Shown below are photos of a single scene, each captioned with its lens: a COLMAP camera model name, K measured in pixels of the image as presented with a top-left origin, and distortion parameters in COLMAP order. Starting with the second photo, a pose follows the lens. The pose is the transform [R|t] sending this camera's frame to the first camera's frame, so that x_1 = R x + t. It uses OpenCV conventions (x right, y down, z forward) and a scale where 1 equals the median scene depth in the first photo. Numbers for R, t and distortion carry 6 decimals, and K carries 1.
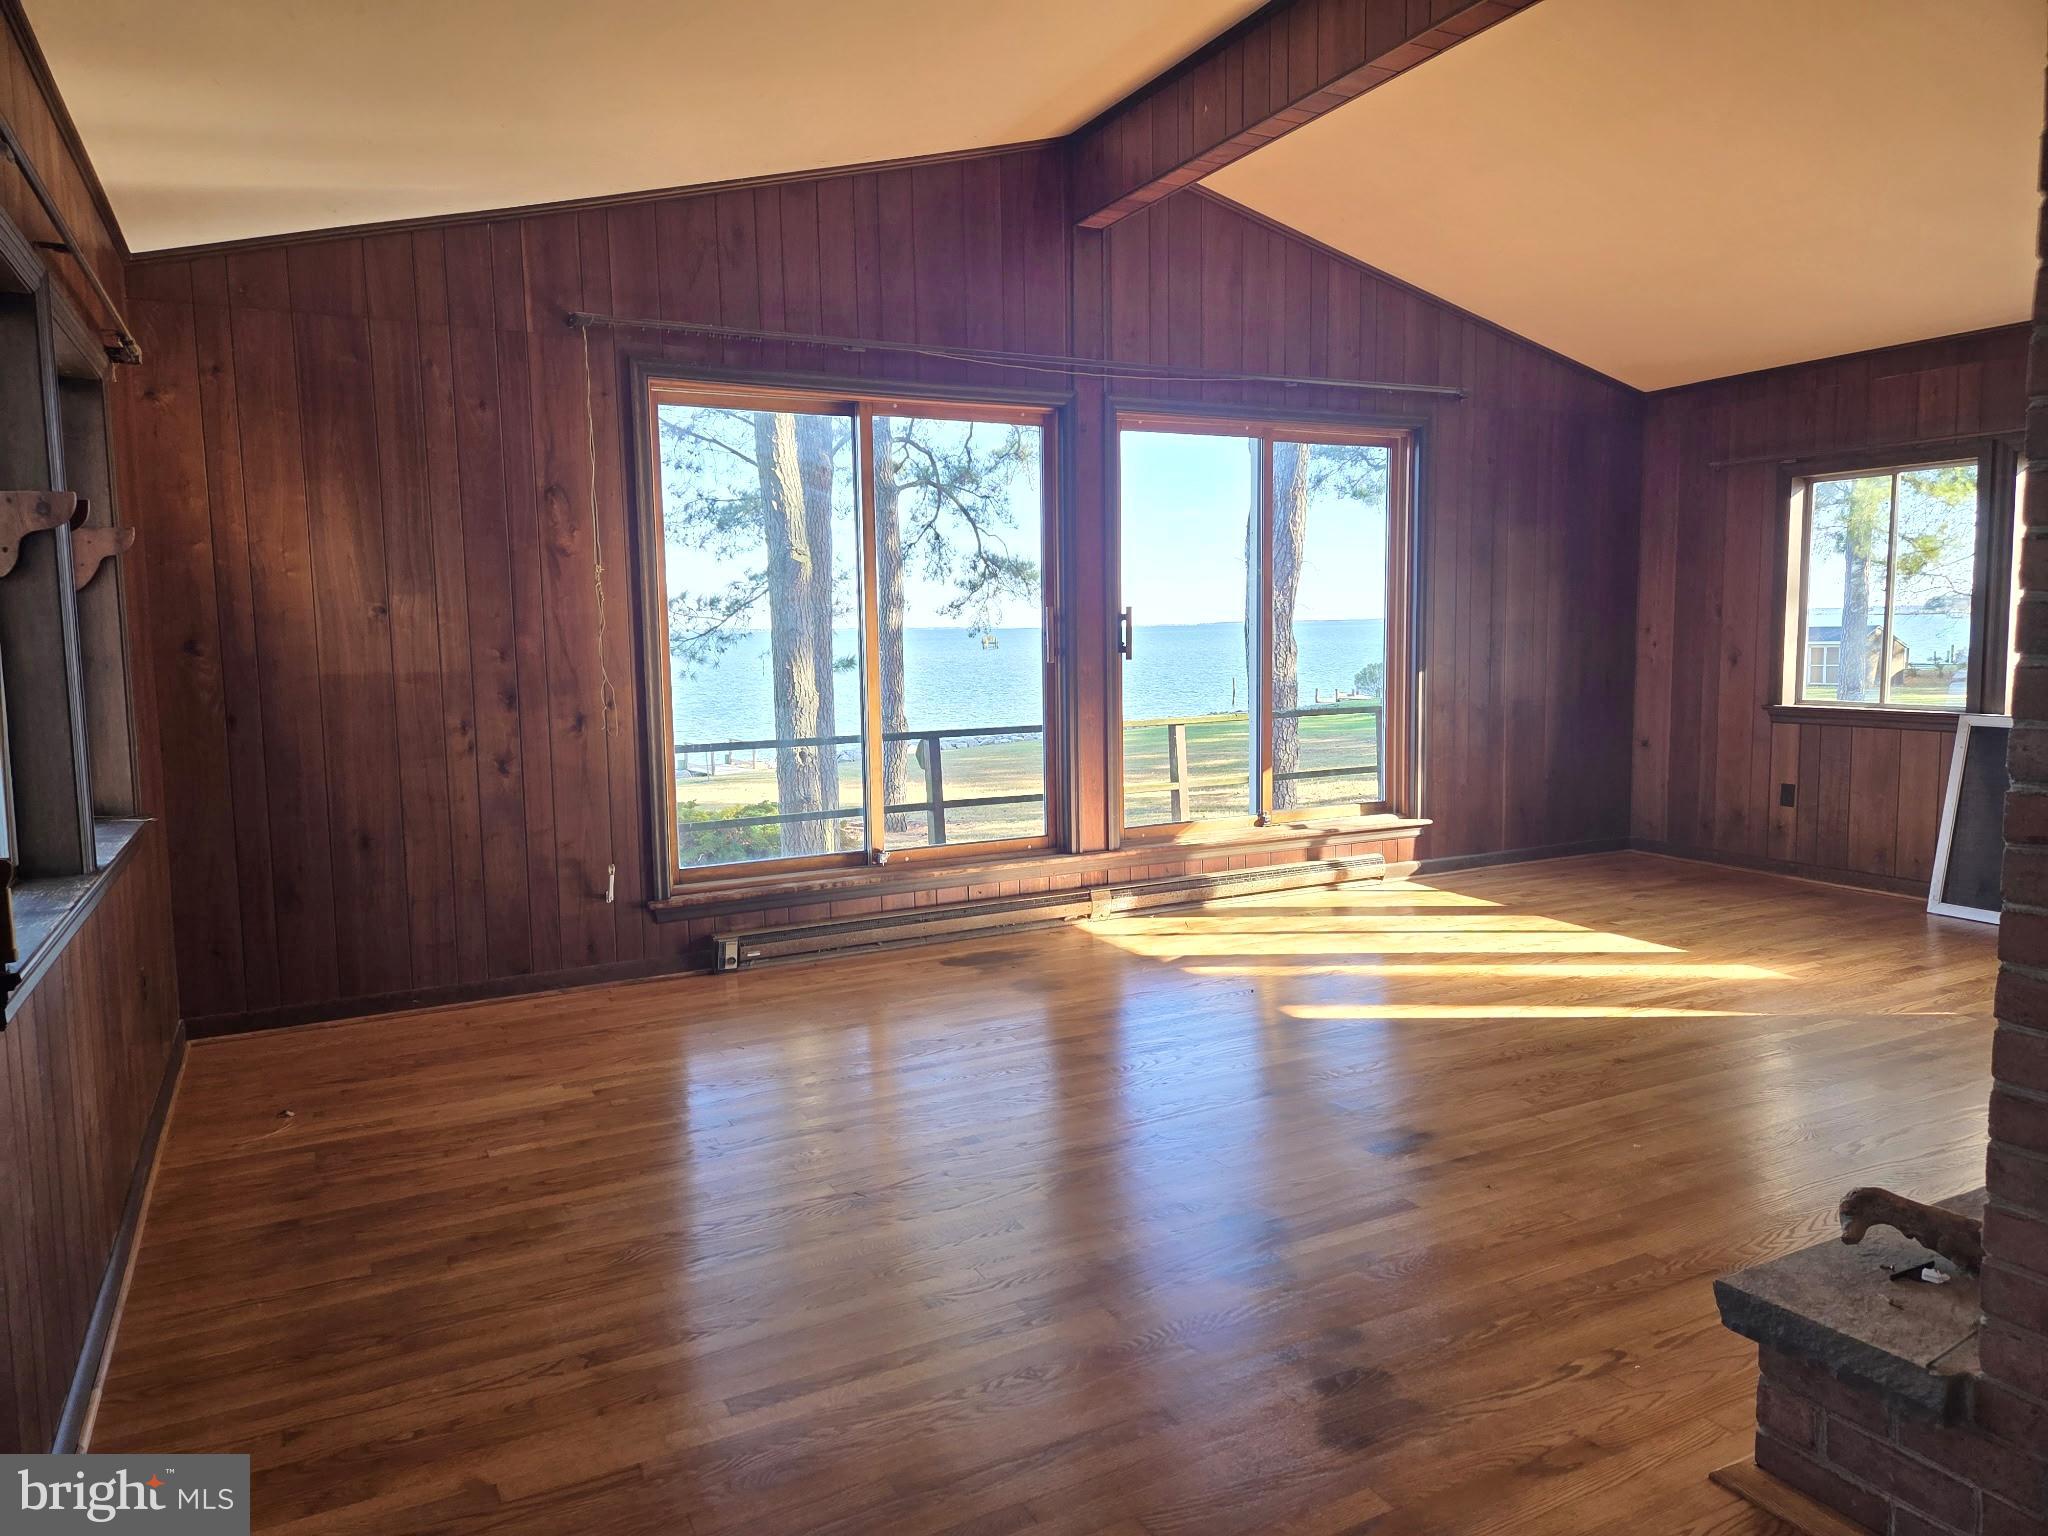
lens RADIAL K [[1366.8, 0, 1031.8], [0, 1366.8, 754.0], [0, 0, 1]] dist [0.083886, -0.070644]
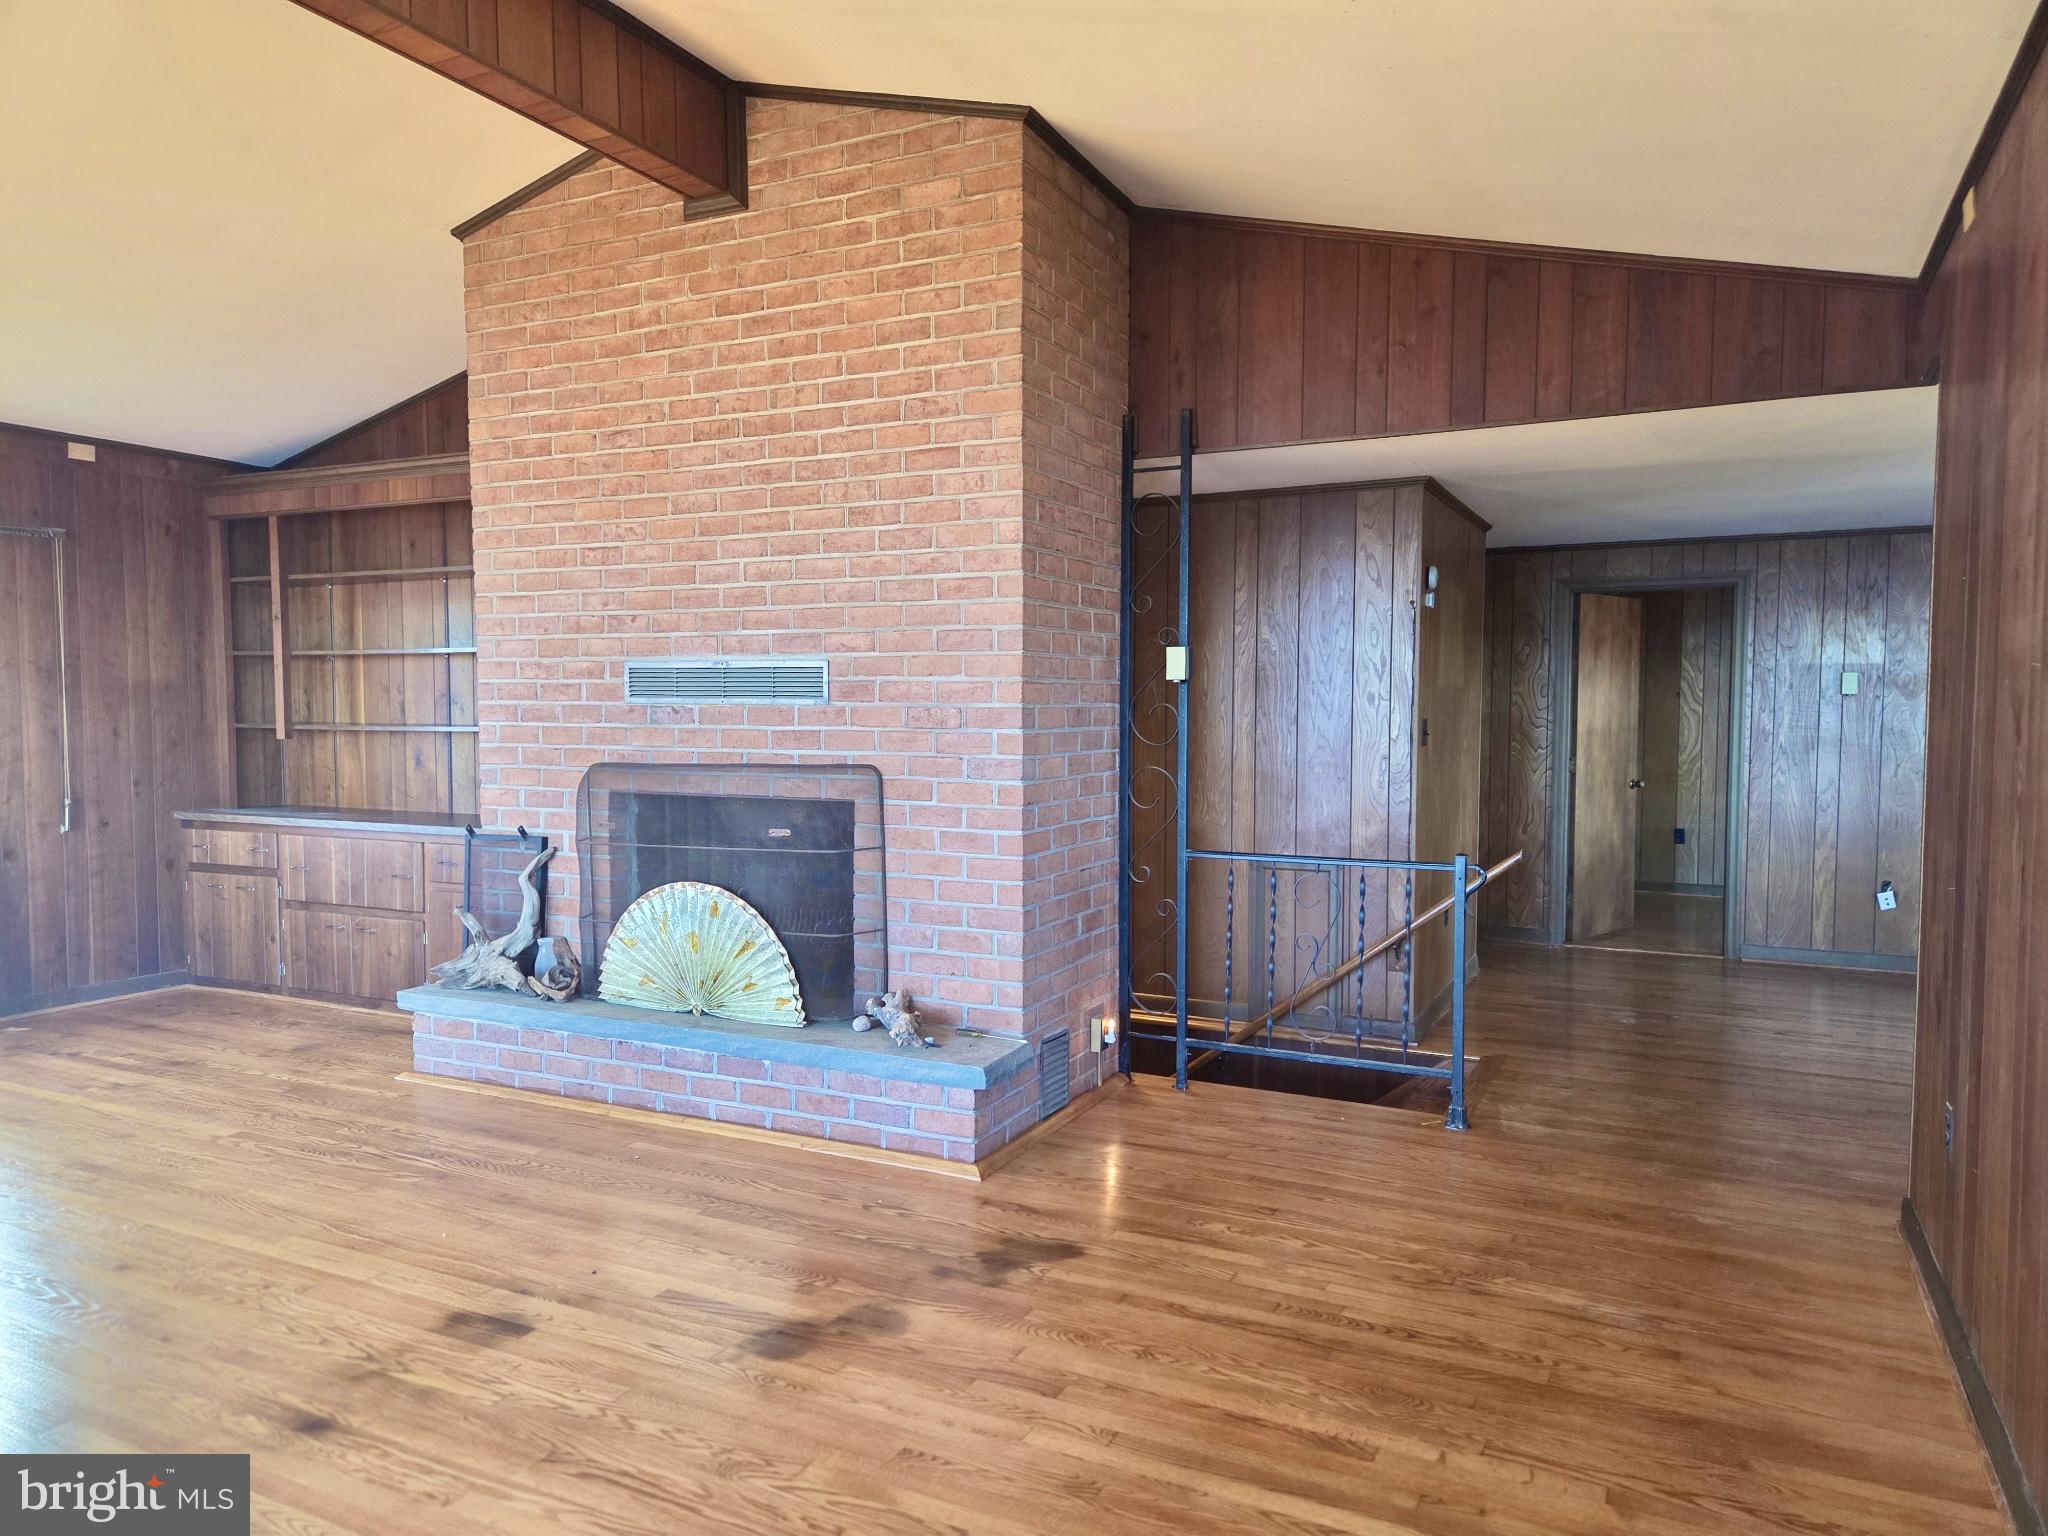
lens RADIAL K [[1366.8, 0, 1013.6], [0, 1366.8, 780.8], [0, 0, 1]] dist [0.083886, -0.070644]
pose [[-0.573164, -0.020324, 0.819189, -0.414230], [0.092807, 0.991650, 0.089538, -0.063702], [-0.814168, 0.127347, -0.566492, 0.800411]]
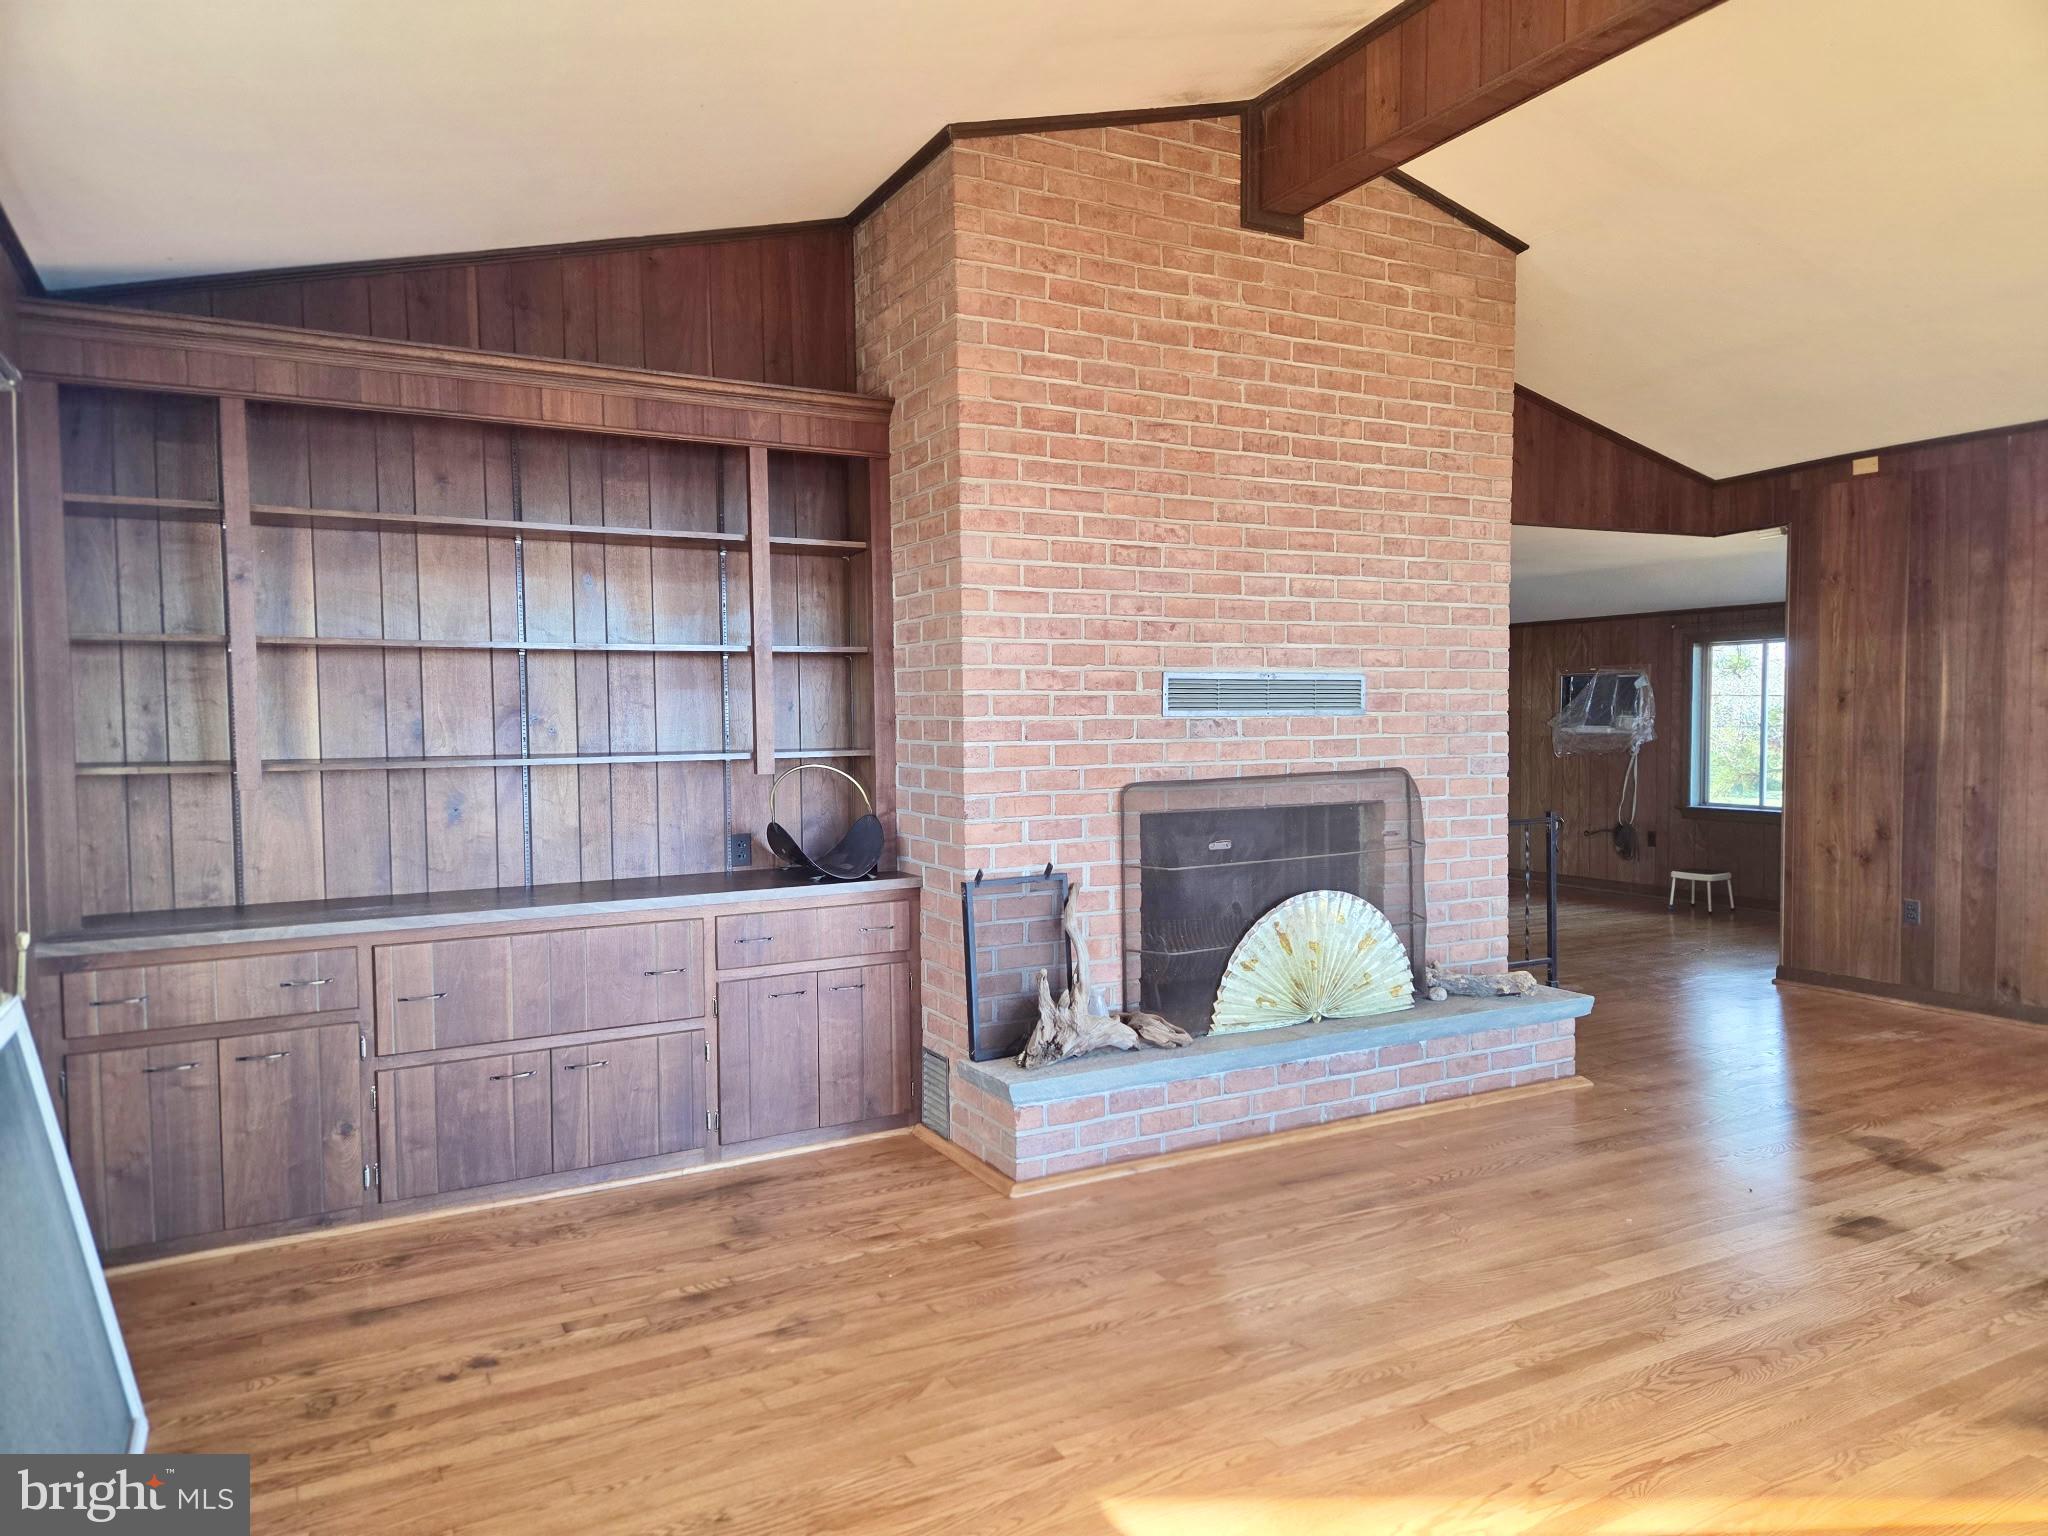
lens RADIAL K [[1366.8, 0, 1027.8], [0, 1366.8, 776.4], [0, 0, 1]] dist [0.083886, -0.070644]
pose [[-0.999329, 0.035964, -0.007004, 0.601820], [0.034582, 0.988971, 0.144012, -0.147123], [0.012106, 0.143674, -0.989551, 1.339779]]
